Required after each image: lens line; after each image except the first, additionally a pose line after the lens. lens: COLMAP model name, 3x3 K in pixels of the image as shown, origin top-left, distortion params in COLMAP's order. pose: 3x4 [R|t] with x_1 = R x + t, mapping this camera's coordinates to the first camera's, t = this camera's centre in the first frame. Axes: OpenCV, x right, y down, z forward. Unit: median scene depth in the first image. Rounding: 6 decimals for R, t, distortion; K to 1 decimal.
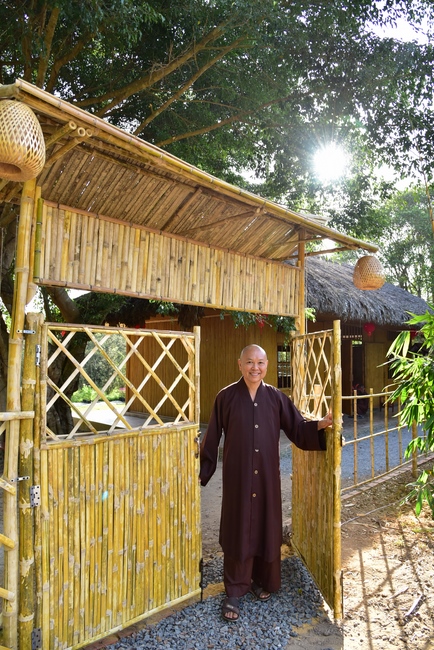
lens RADIAL K [[446.8, 0, 218.4], [0, 446.8, 324.4], [0, 0, 1]] dist [0.002580, 0.001223]
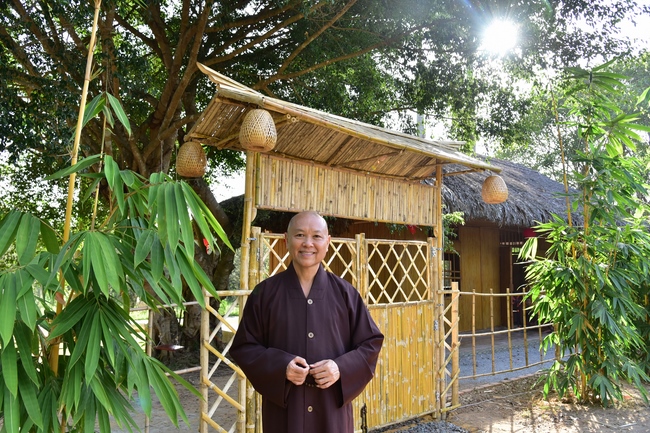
lens RADIAL K [[553.2, 0, 321.0], [0, 553.2, 219.1], [0, 0, 1]] dist [0.065027, 0.008824]
pose [[0.997247, -0.009023, -0.073606, -0.031859], [0.007575, 0.999773, -0.019935, -0.009231], [0.073769, 0.019323, 0.997088, -0.670148]]
